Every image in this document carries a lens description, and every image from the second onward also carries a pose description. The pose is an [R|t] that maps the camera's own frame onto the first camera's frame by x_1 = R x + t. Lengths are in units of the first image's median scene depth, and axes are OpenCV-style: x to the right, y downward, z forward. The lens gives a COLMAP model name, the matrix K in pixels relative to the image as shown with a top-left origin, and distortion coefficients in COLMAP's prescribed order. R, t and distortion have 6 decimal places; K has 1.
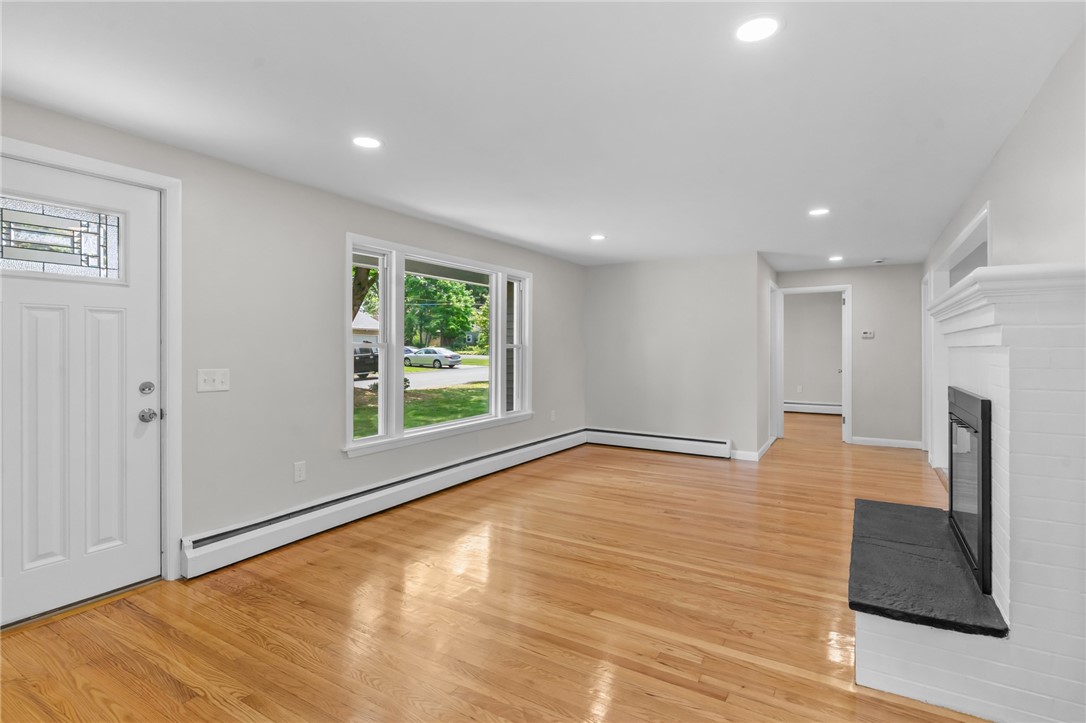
lens RADIAL K [[530.3, 0, 546.6], [0, 530.3, 345.4], [0, 0, 1]] dist [0.001694, -0.000278]
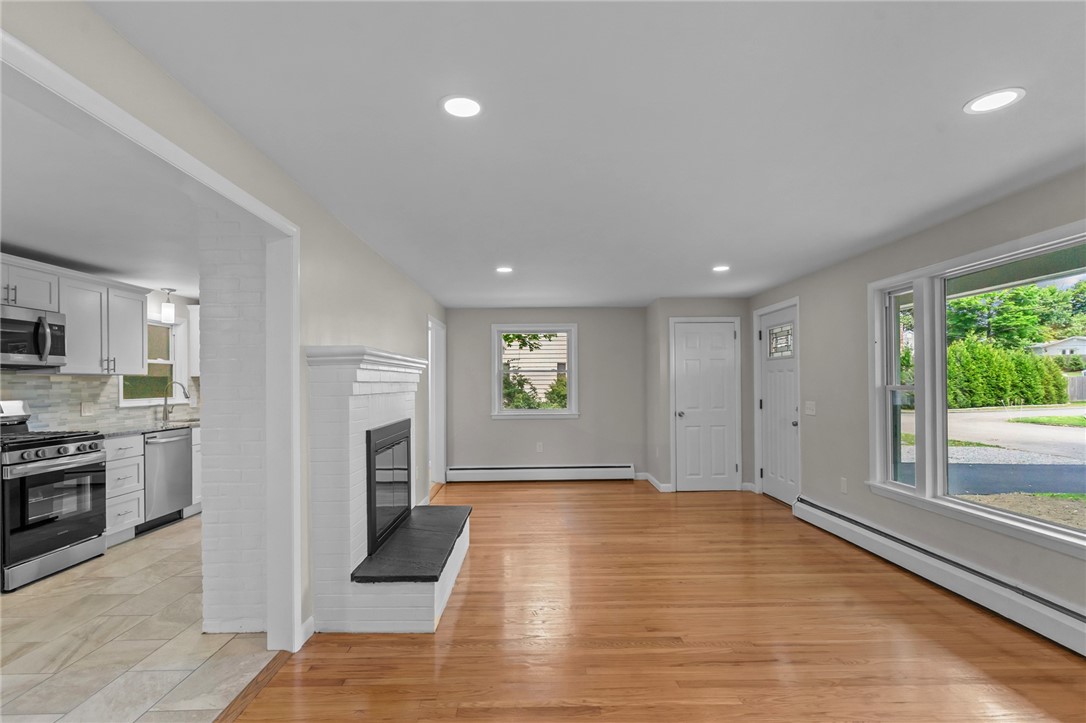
lens RADIAL K [[531.2, 0, 537.8], [0, 531.2, 383.5], [0, 0, 1]] dist [0.004105, -0.000769]
pose [[-0.852255, 0.003339, -0.523116, 0.873537], [0.006127, 0.999975, -0.003598, -0.010641], [0.523091, -0.006272, -0.852254, 1.776361]]
